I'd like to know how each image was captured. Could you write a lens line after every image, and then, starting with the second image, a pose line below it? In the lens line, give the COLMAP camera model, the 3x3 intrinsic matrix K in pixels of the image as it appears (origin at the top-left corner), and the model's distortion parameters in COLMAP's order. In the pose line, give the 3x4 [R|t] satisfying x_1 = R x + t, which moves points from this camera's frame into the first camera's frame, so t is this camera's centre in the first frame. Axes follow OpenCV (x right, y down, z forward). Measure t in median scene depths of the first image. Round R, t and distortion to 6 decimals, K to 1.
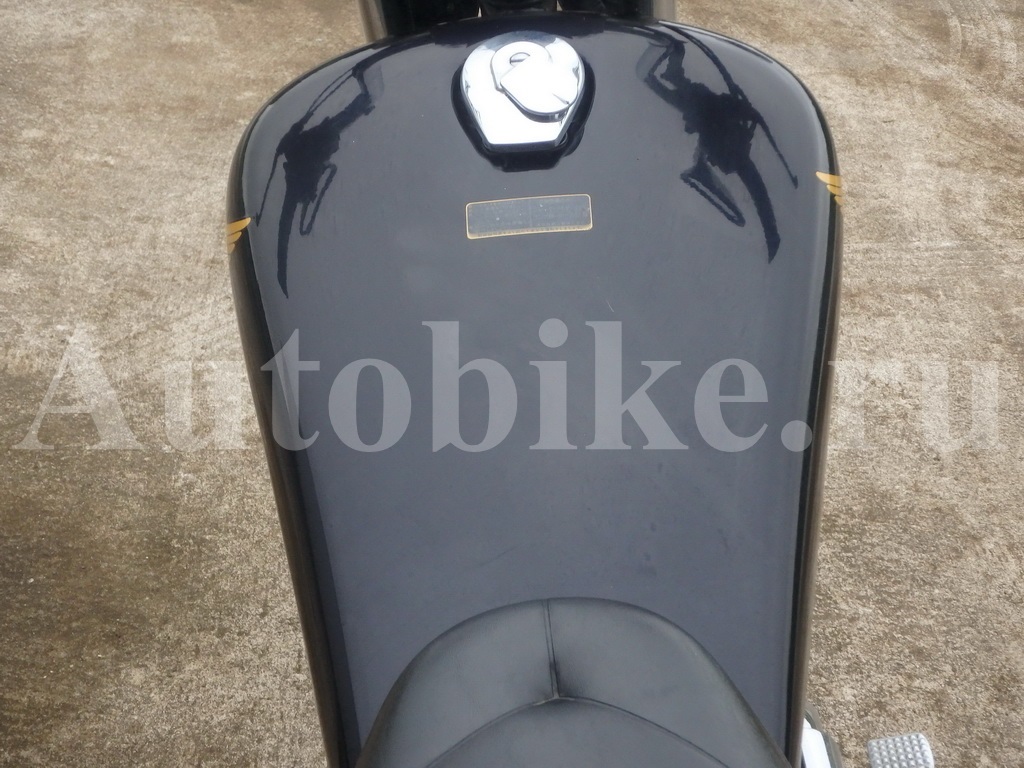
lens RADIAL K [[1878.0, 0, 516.6], [0, 1878.0, 385.0], [0, 0, 1]] dist [-0.034558, 0.000000]
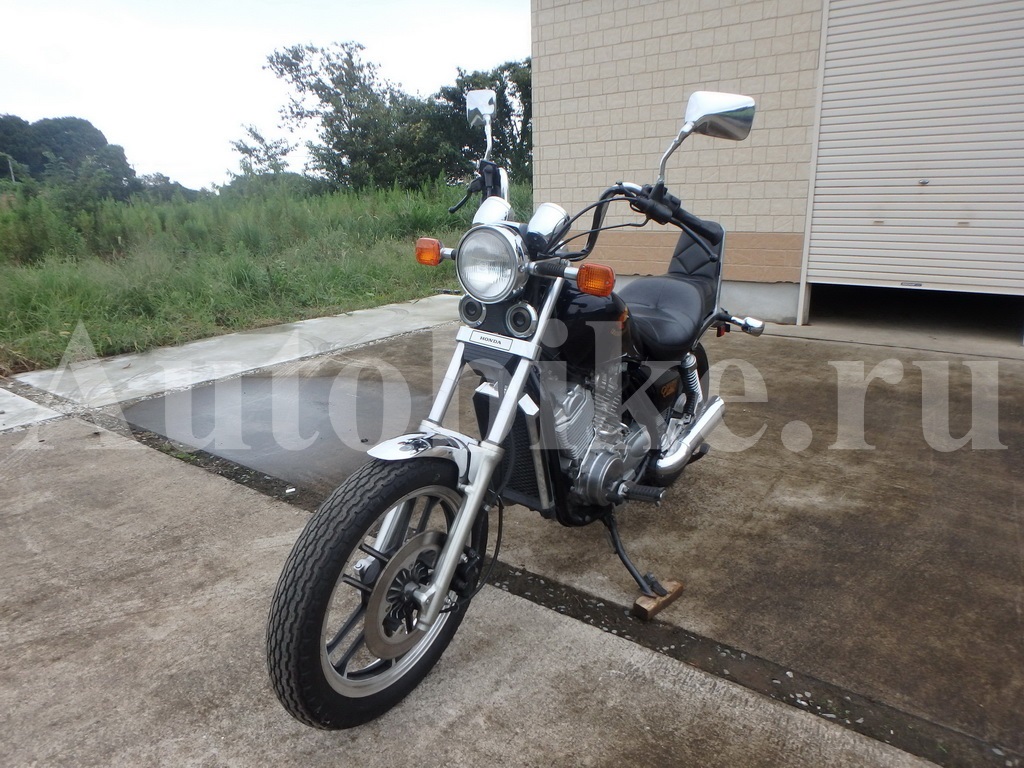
lens RADIAL K [[645.6, 0, 510.5], [0, 645.6, 383.1], [0, 0, 1]] dist [-0.037746, 0.015144]
pose [[-0.791619, -0.257913, 0.553914, -0.383203], [0.255222, 0.684101, 0.683278, -0.570355], [-0.555159, 0.682266, -0.475722, 1.018861]]
